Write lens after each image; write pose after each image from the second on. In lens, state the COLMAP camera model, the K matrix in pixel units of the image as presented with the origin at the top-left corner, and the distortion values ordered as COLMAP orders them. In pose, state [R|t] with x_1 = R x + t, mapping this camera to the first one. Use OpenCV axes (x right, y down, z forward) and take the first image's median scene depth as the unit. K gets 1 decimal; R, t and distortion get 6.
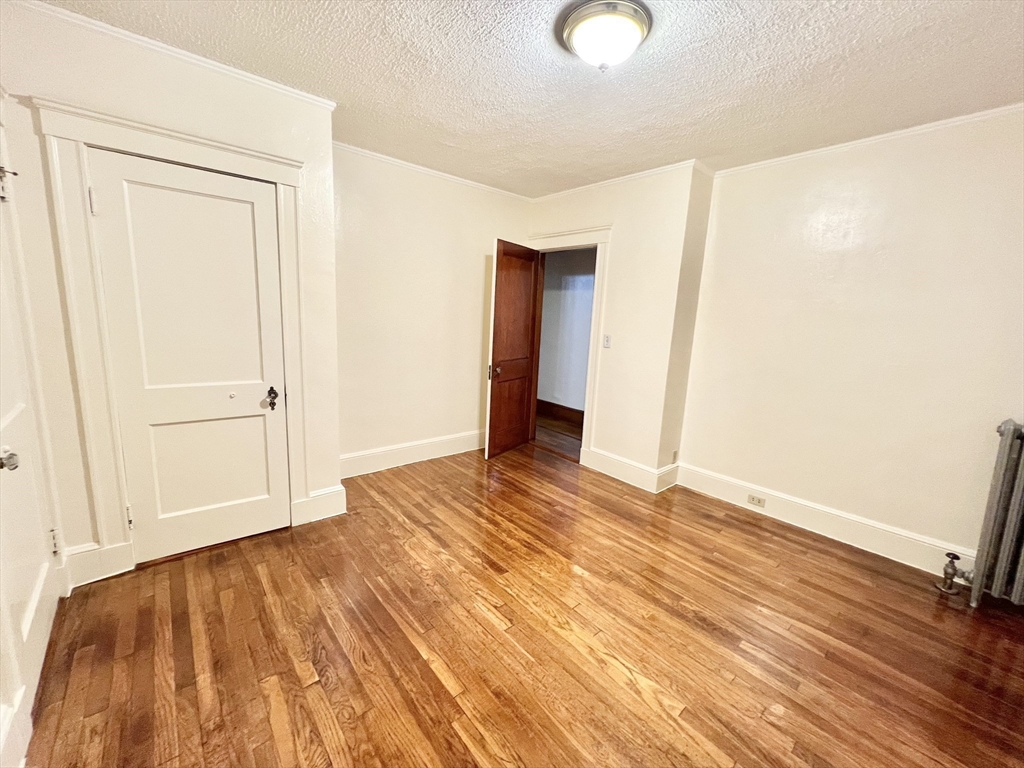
lens RADIAL K [[410.1, 0, 510.8], [0, 410.1, 383.6], [0, 0, 1]] dist [0.000153, 0.000964]
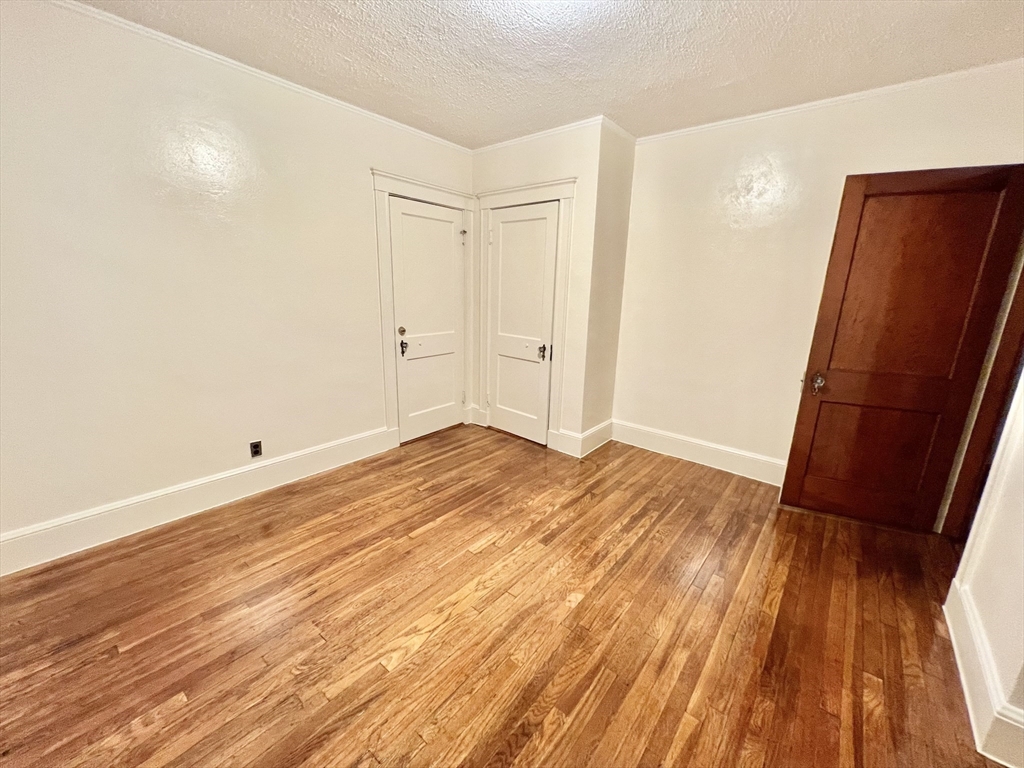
lens RADIAL K [[410.1, 0, 510.8], [0, 410.1, 383.6], [0, 0, 1]] dist [0.000153, 0.000964]
pose [[0.165716, 0.191932, -0.967316, 0.920819], [-0.185136, 0.969493, 0.160647, -0.076935], [0.968640, 0.152463, 0.196194, 0.692459]]
